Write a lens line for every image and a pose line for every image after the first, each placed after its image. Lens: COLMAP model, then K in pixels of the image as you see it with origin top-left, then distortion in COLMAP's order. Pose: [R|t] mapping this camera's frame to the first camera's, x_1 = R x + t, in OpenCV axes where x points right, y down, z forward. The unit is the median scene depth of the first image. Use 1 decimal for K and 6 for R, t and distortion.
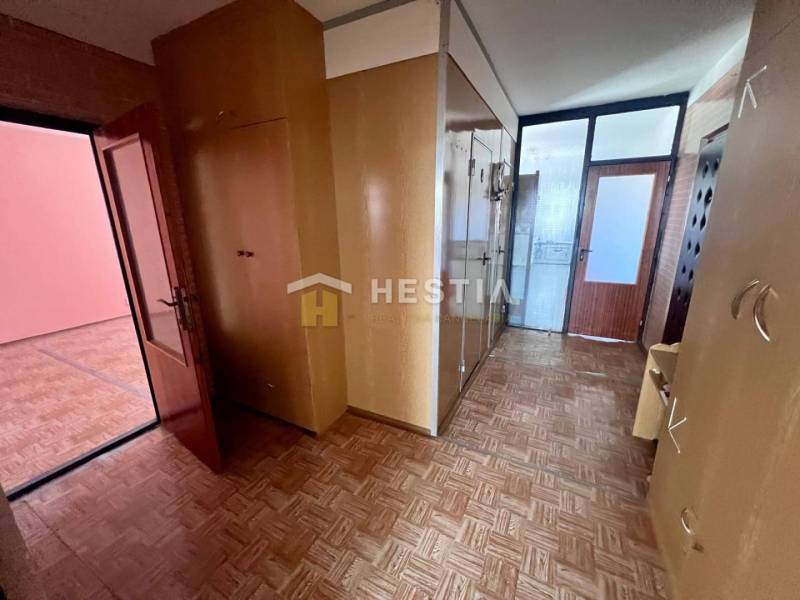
lens RADIAL K [[318.6, 0, 401.0], [0, 318.6, 301.1], [0, 0, 1]] dist [-0.002153, -0.000946]
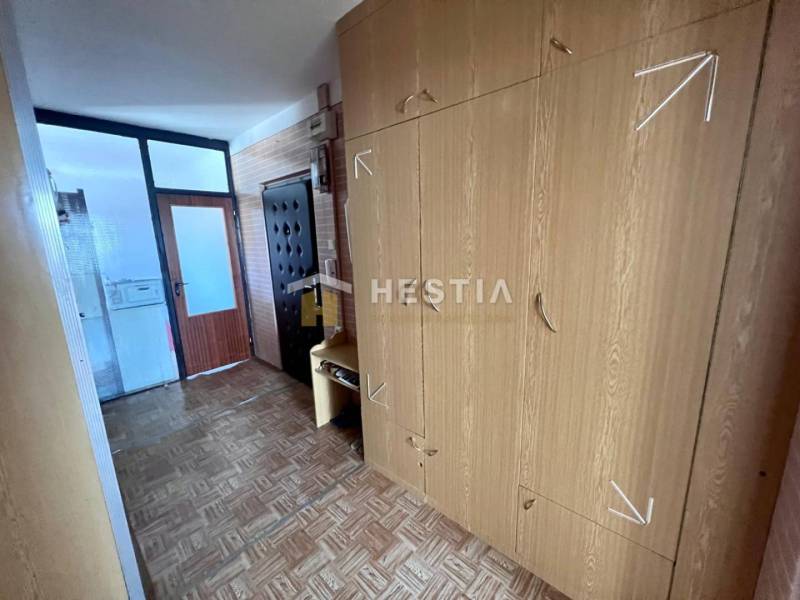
lens RADIAL K [[318.6, 0, 401.1], [0, 318.6, 300.4], [0, 0, 1]] dist [-0.002153, -0.000946]
pose [[0.259994, -0.181841, 0.948334, -0.143985], [0.270413, 0.956523, 0.109275, -0.046941], [-0.926974, 0.228031, 0.297862, 0.169679]]
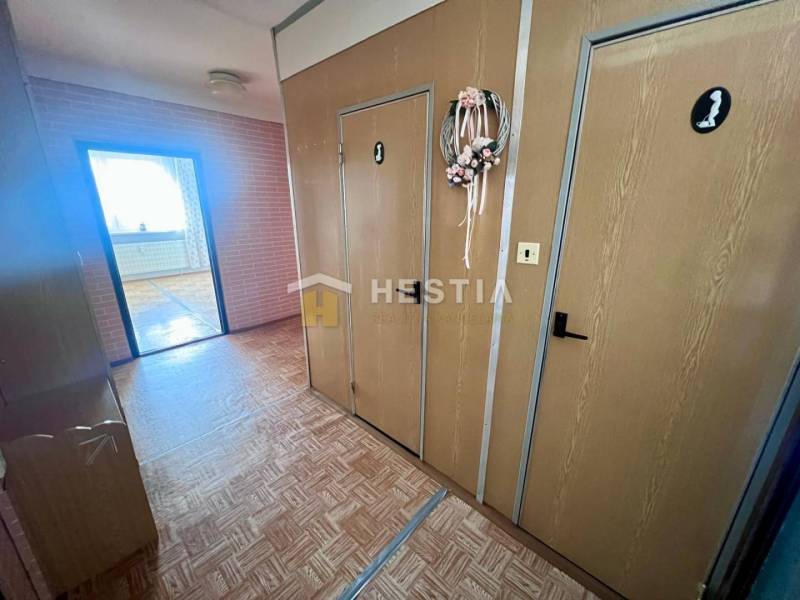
lens RADIAL K [[318.6, 0, 400.5], [0, 318.6, 304.6], [0, 0, 1]] dist [-0.002153, -0.000946]
pose [[-0.270667, 0.312914, -0.910398, 0.713021], [-0.238432, 0.894442, 0.378317, -0.301331], [0.932679, 0.319466, -0.167487, 0.956943]]
